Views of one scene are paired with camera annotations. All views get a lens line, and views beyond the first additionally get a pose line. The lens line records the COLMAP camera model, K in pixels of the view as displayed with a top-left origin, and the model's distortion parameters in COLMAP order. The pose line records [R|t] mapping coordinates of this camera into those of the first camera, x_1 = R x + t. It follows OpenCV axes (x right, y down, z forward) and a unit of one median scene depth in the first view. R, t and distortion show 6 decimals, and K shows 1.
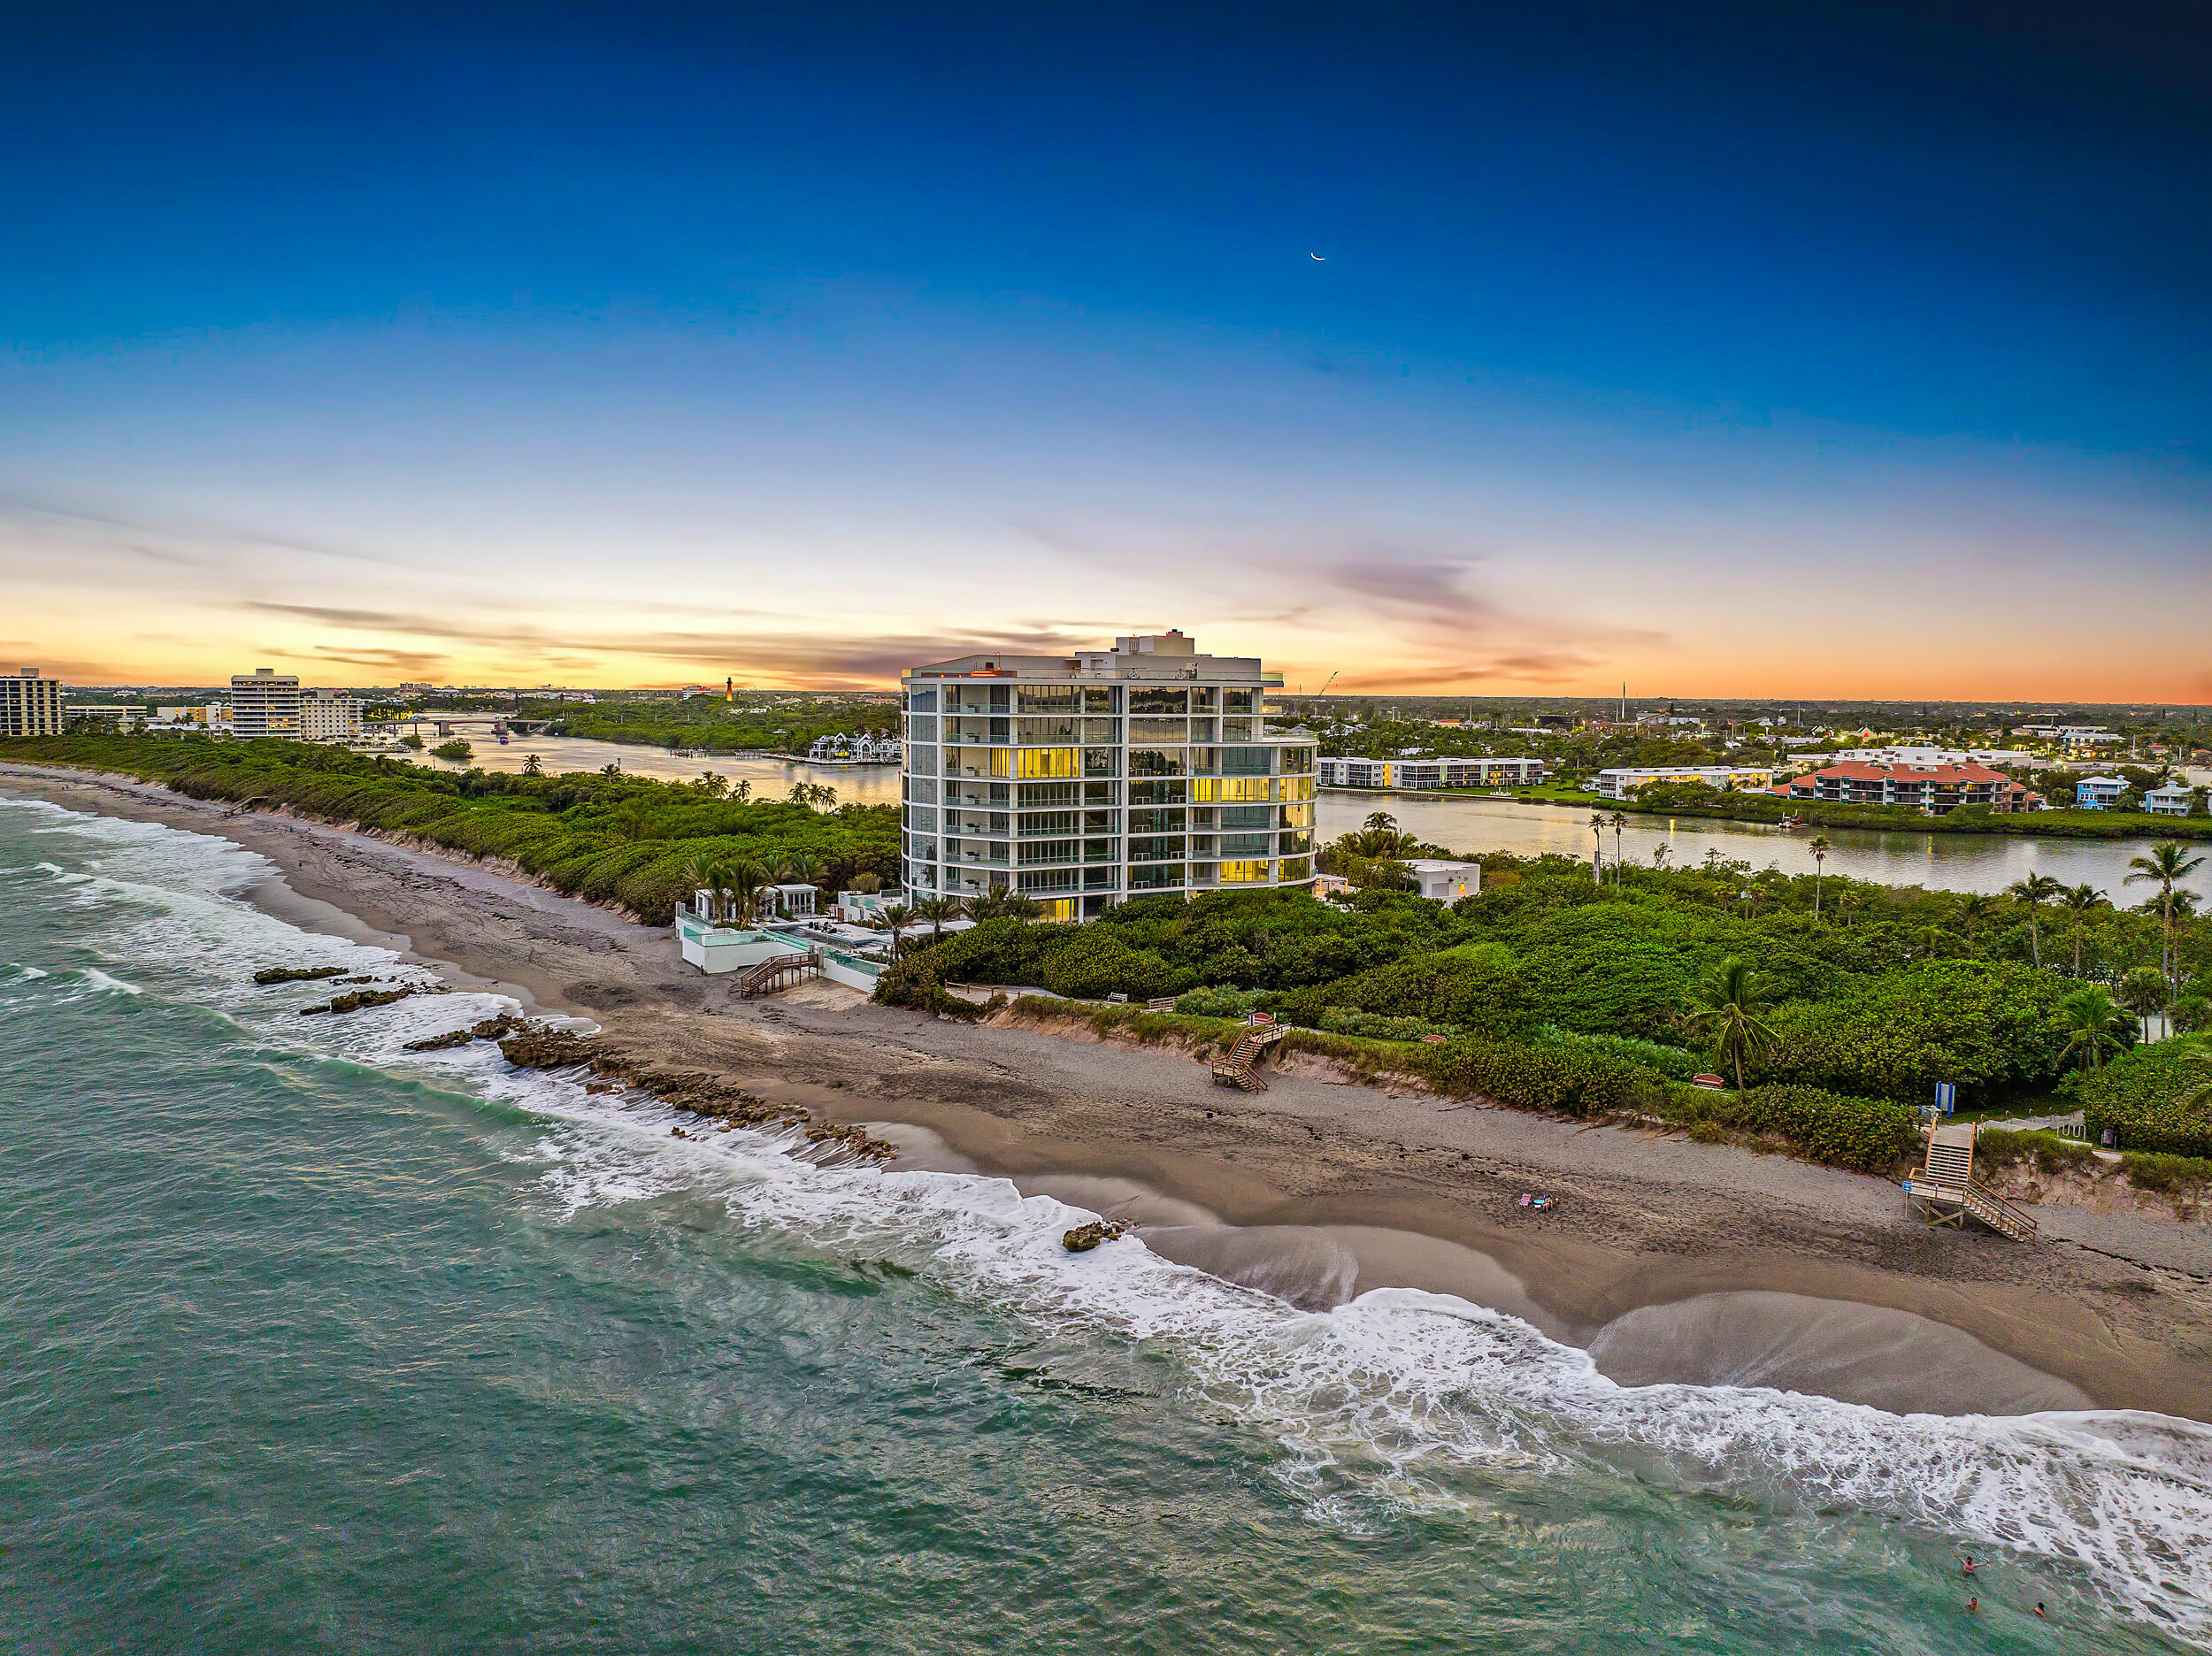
lens RADIAL K [[1522.3, 0, 1106.0], [0, 1522.3, 828.0], [0, 0, 1]] dist [-0.040969, -0.004422]
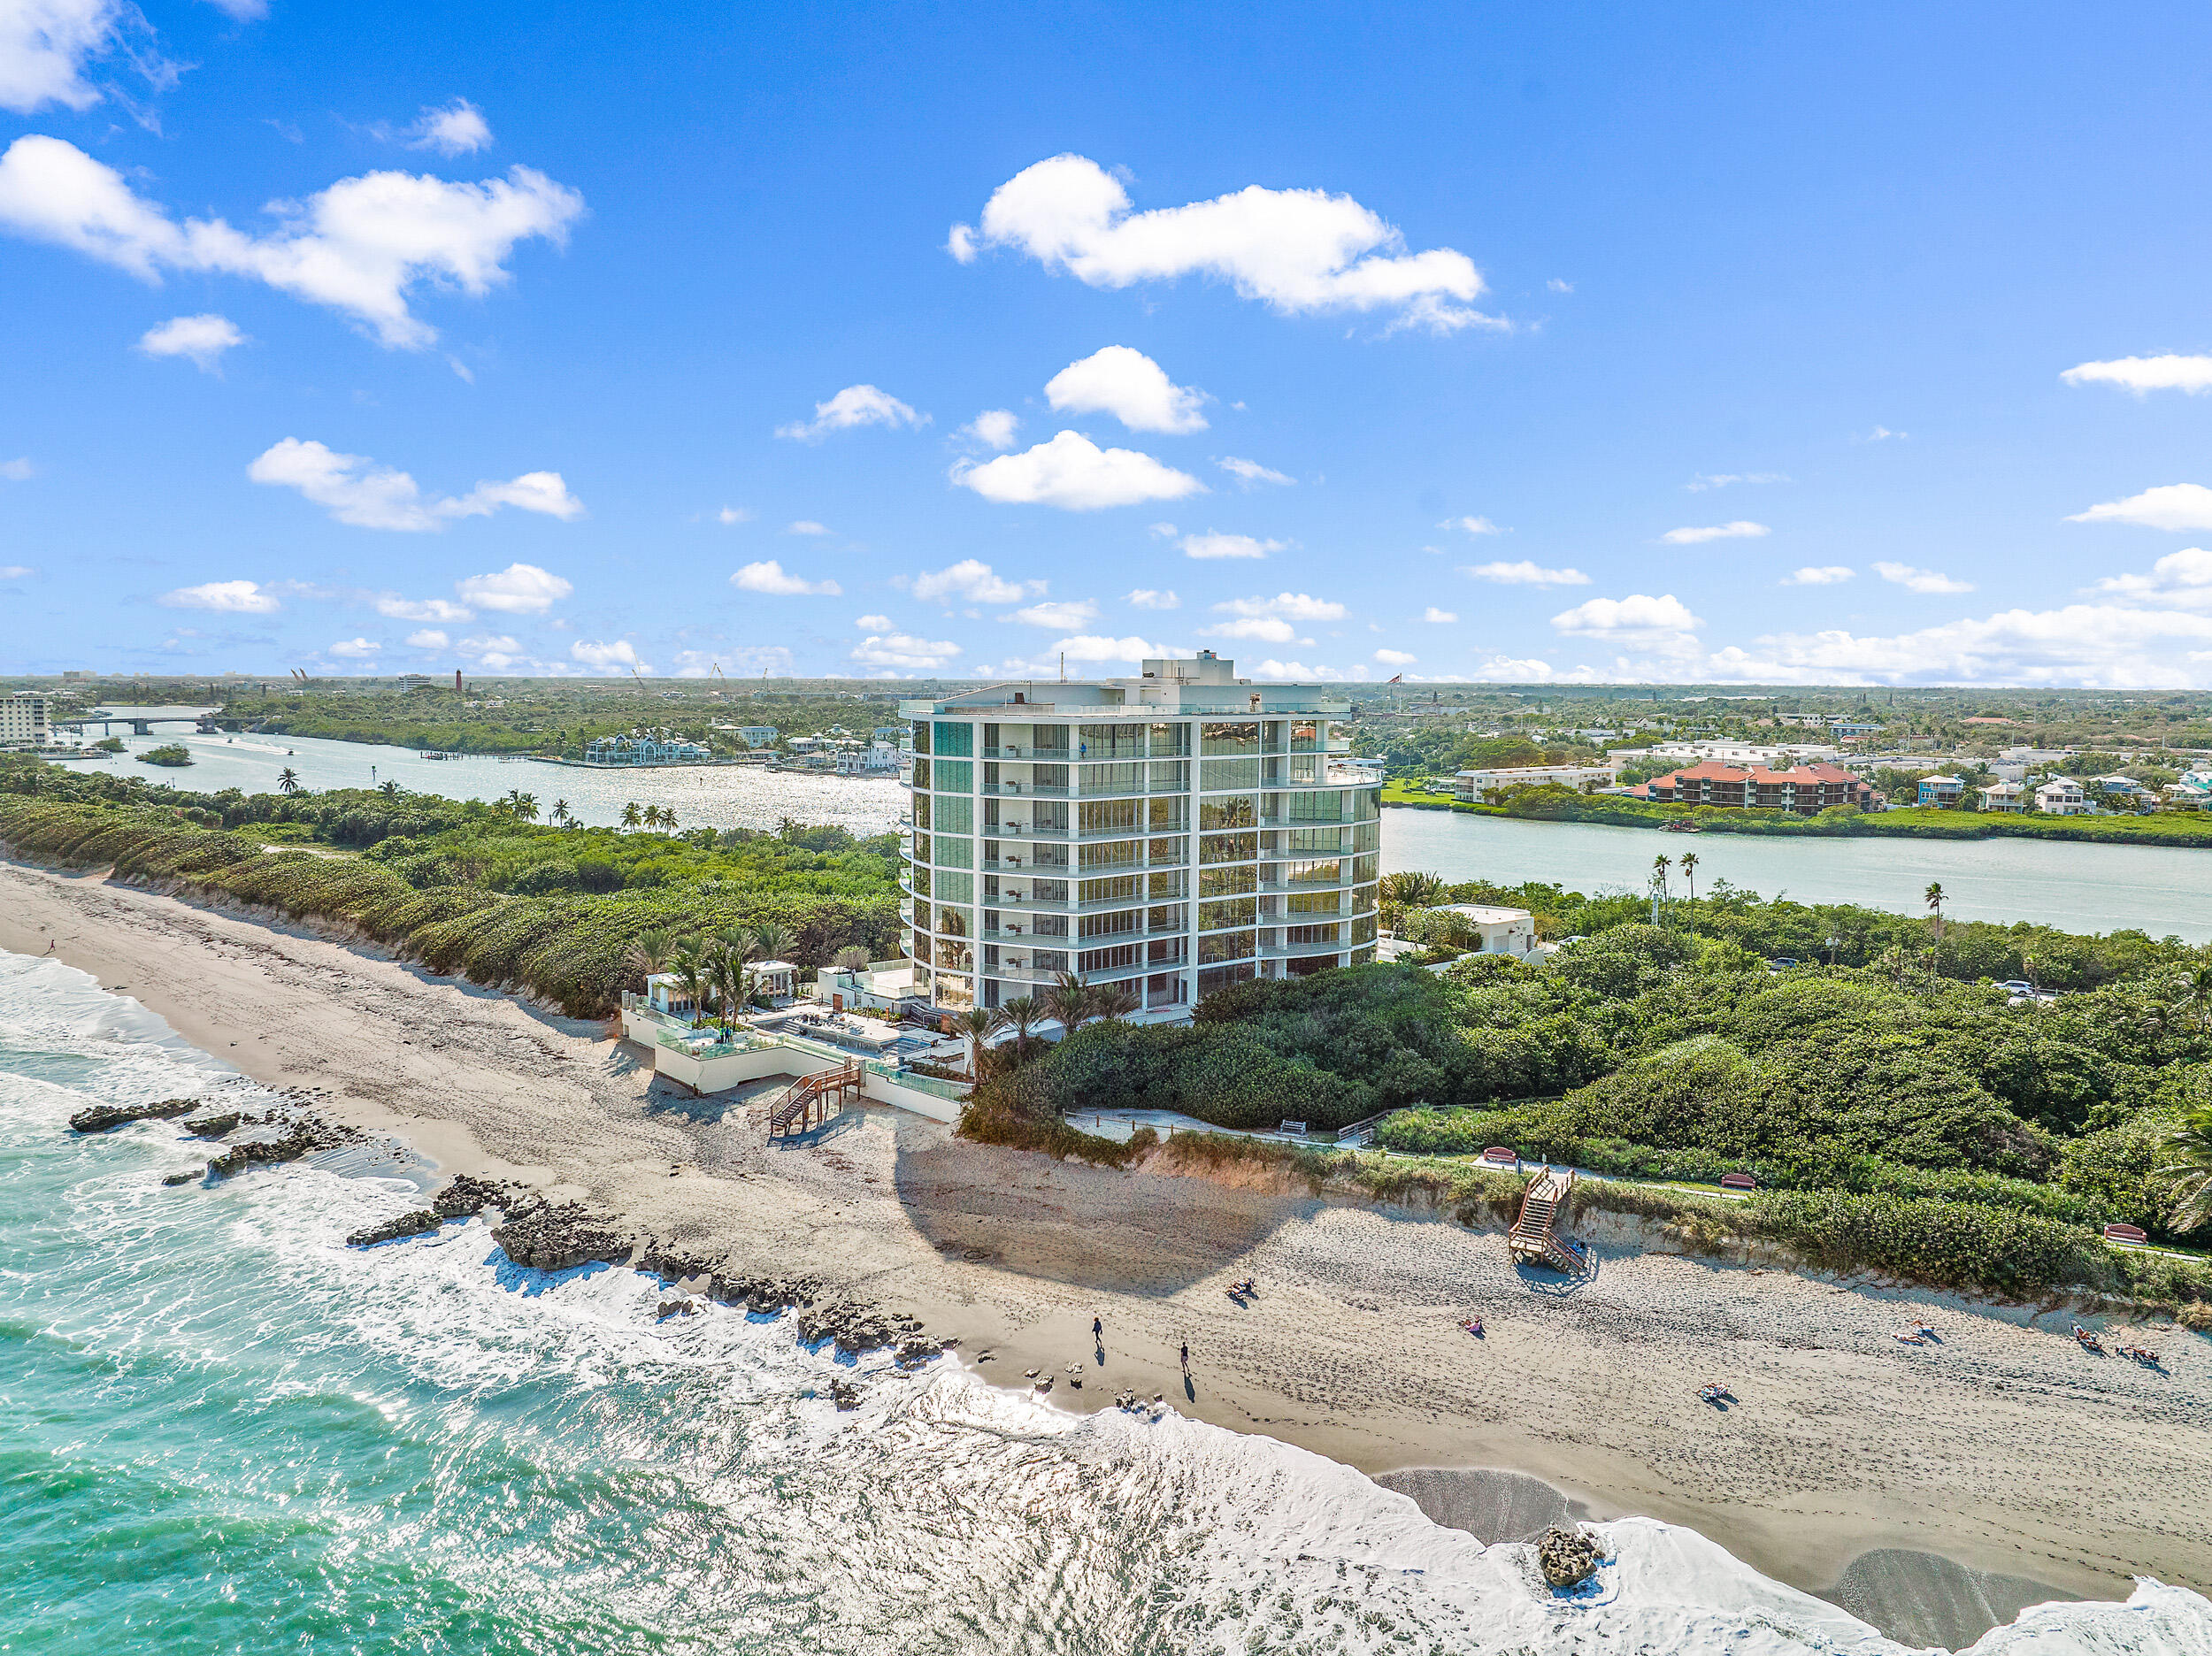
lens RADIAL K [[1542.2, 0, 1106.0], [0, 1542.2, 828.0], [0, 0, 1]] dist [-0.043567, 0.009363]
pose [[0.986414, -0.017163, 0.163378, -0.118622], [0.015858, 0.999831, 0.009292, -0.029956], [-0.163510, -0.006575, 0.986520, 0.115544]]
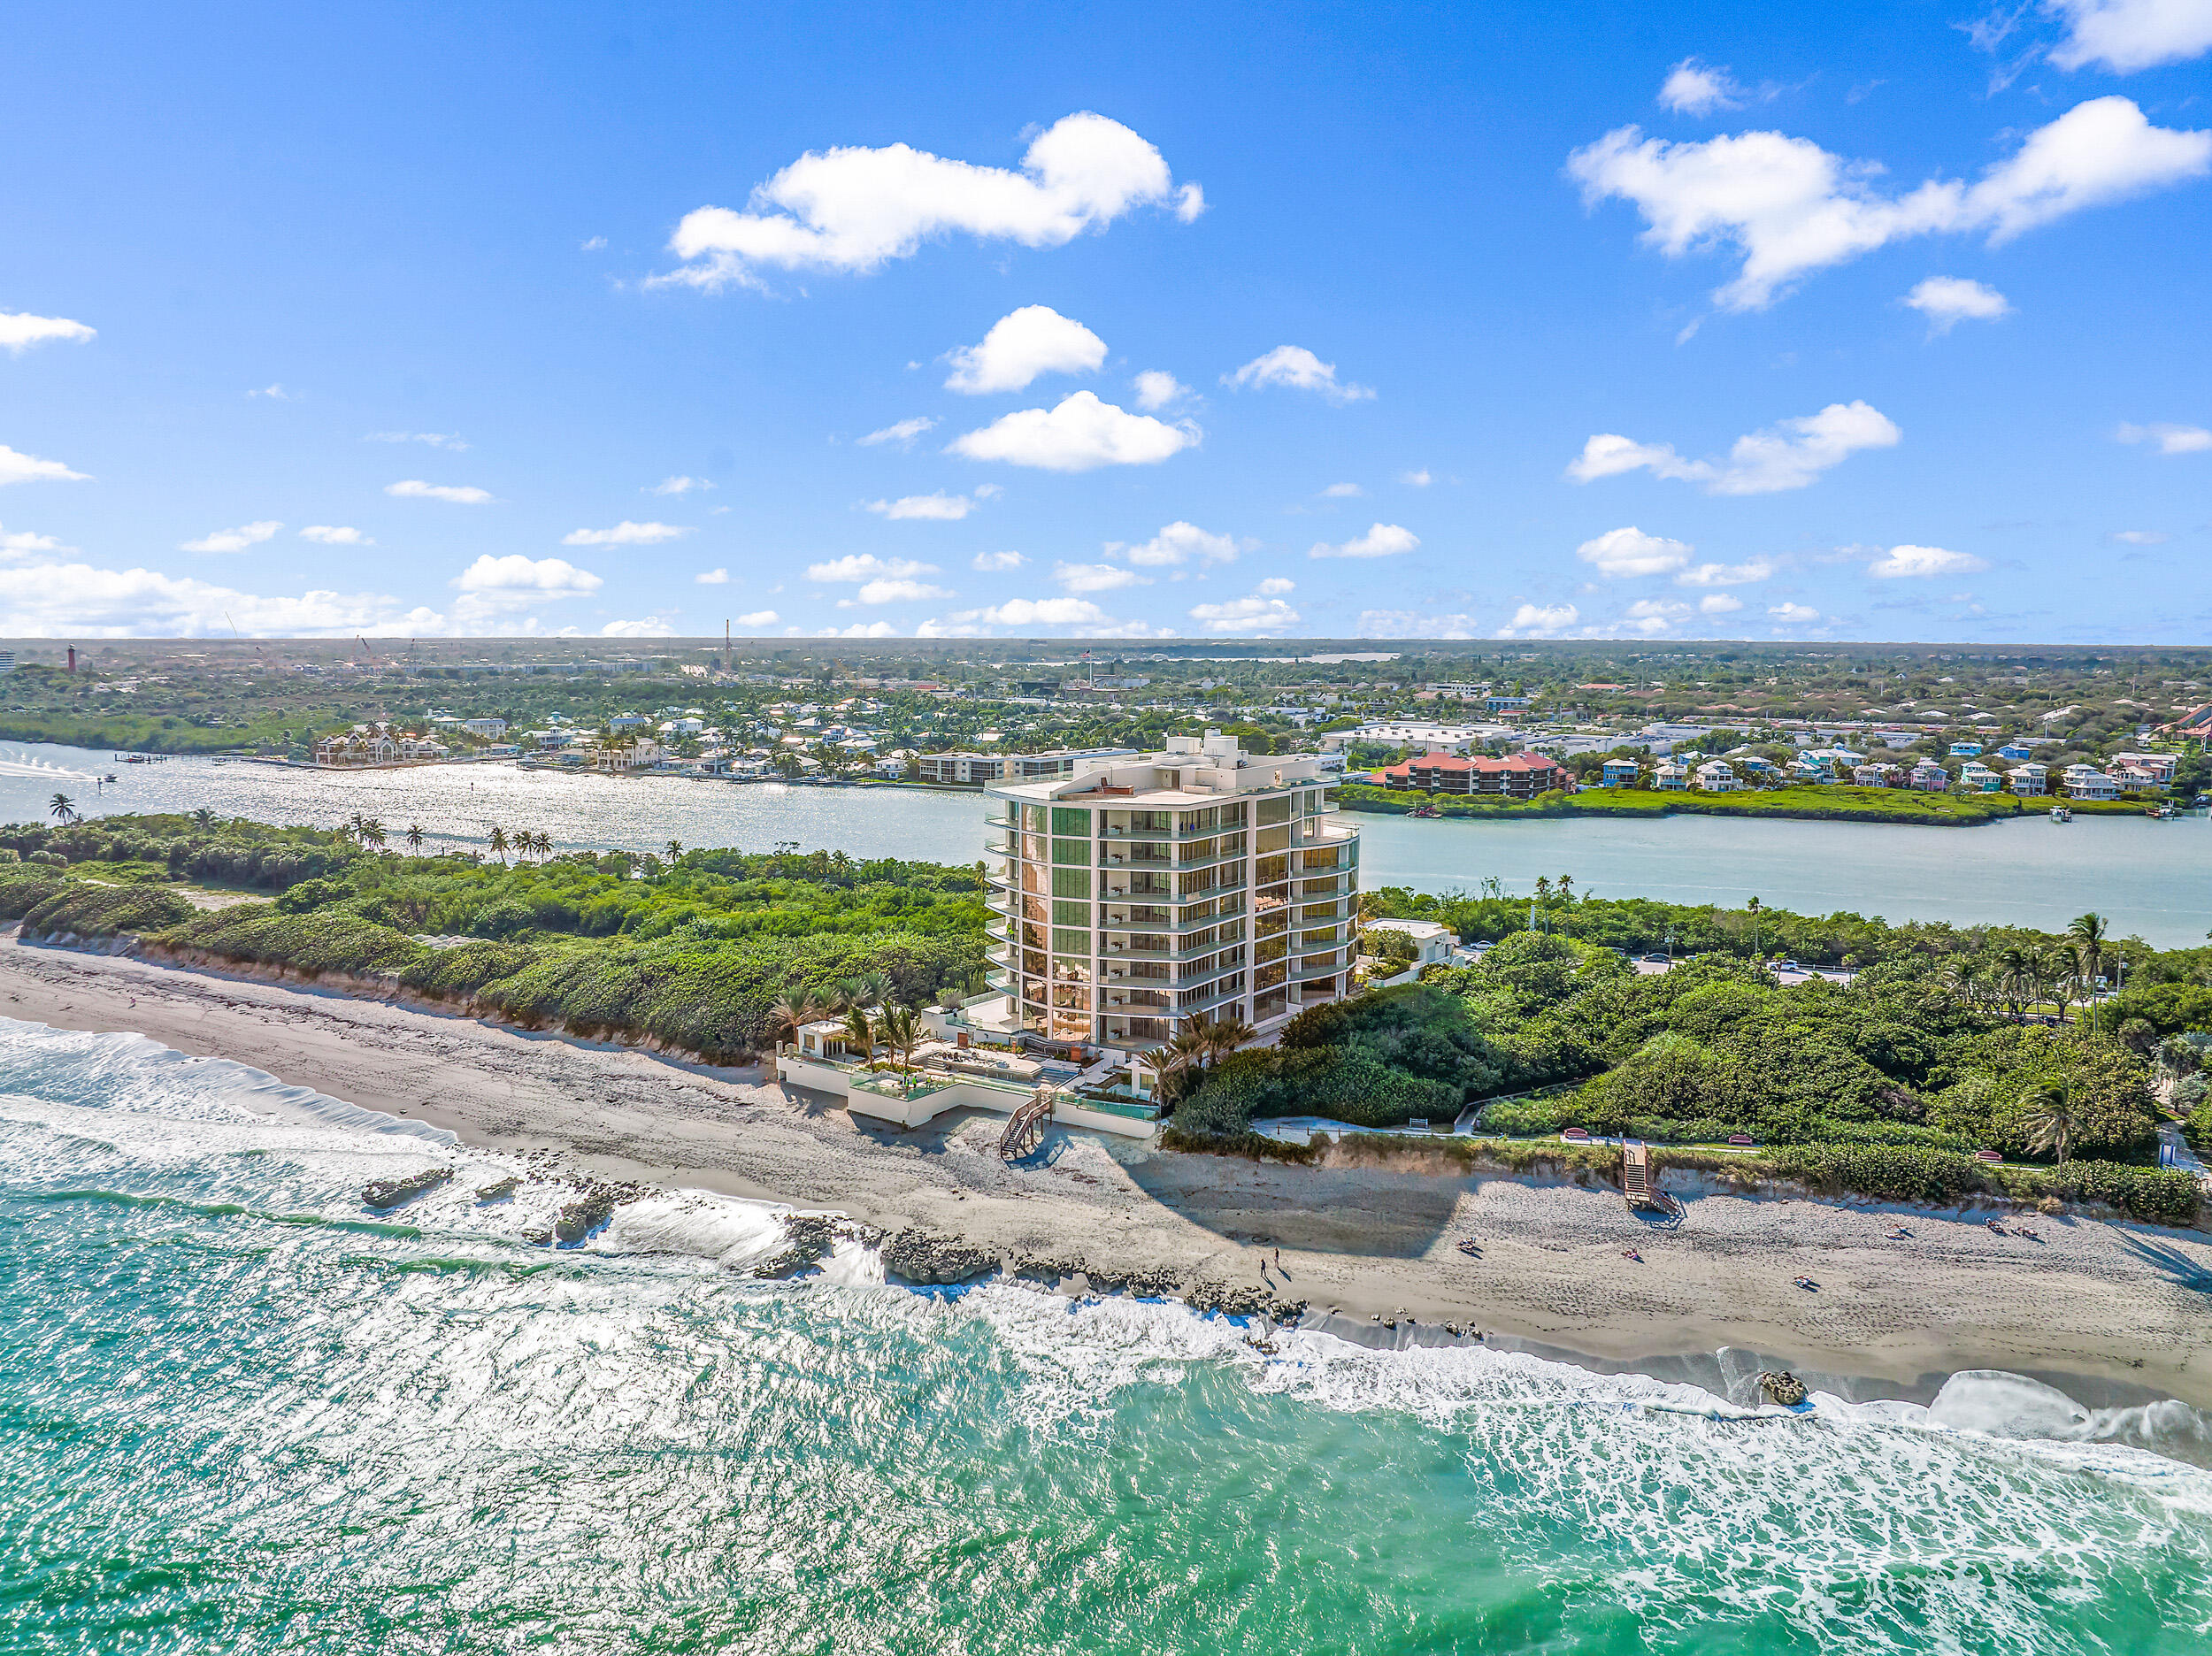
lens RADIAL K [[1522.3, 0, 1106.0], [0, 1522.3, 828.0], [0, 0, 1]] dist [-0.040969, -0.004422]
pose [[0.923833, -0.053060, 0.379099, -0.323836], [0.039929, 0.998302, 0.042424, -0.083450], [-0.380706, -0.024056, 0.924383, 0.045542]]
